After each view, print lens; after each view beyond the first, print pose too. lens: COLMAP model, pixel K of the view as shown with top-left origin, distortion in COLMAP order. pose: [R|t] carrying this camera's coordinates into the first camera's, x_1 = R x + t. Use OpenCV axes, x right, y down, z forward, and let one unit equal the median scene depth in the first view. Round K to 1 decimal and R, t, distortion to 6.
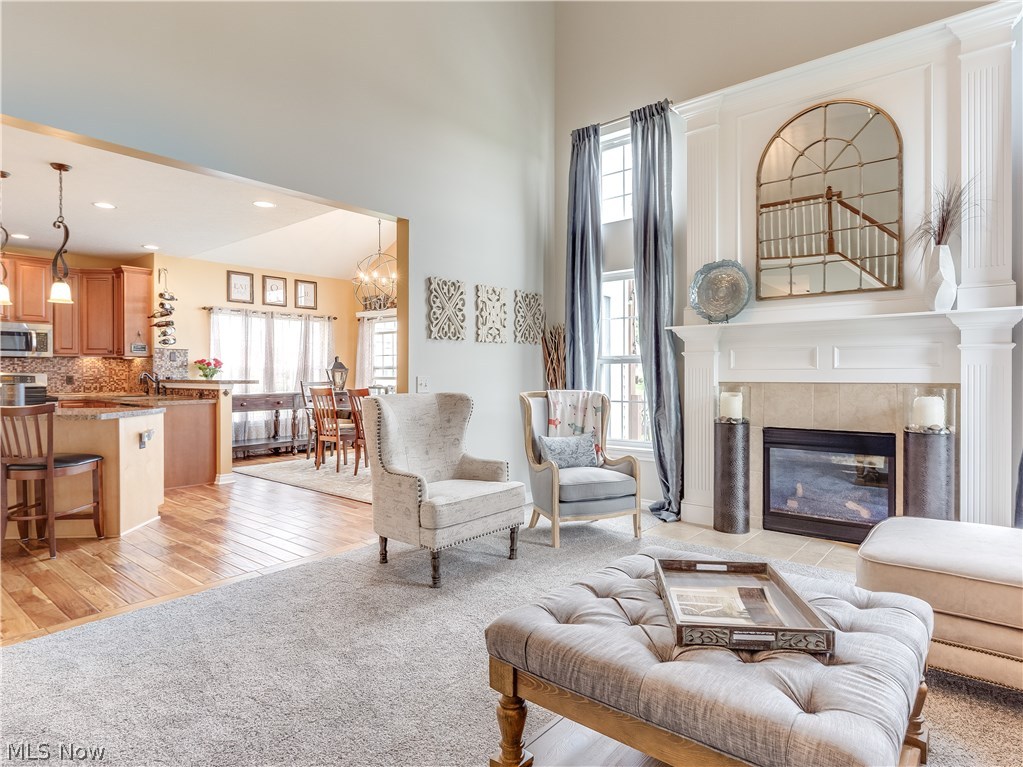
lens RADIAL K [[564.4, 0, 511.5], [0, 564.4, 383.5], [0, 0, 1]] dist [-0.005452, -0.000928]
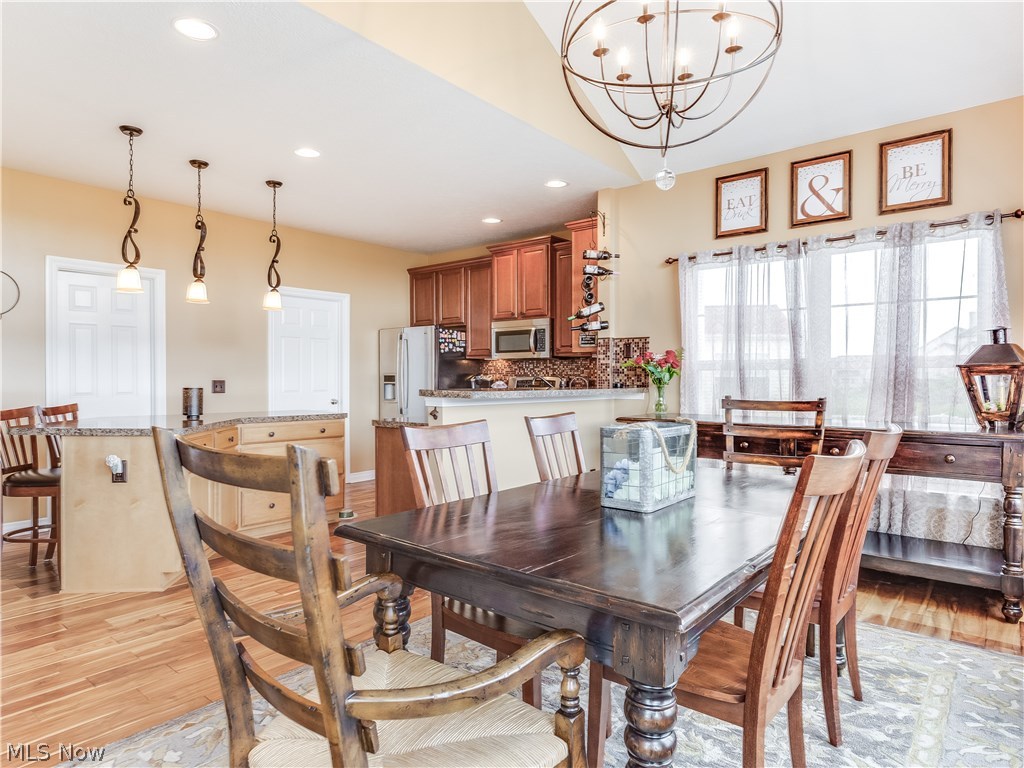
lens RADIAL K [[575.3, 0, 511.4], [0, 575.3, 393.7], [0, 0, 1]] dist [-0.000761, -0.000035]
pose [[0.004822, 0.030986, -0.999508, 0.034403], [-0.015678, 0.999399, 0.030907, -0.018856], [0.999865, 0.015521, 0.005305, 0.934569]]
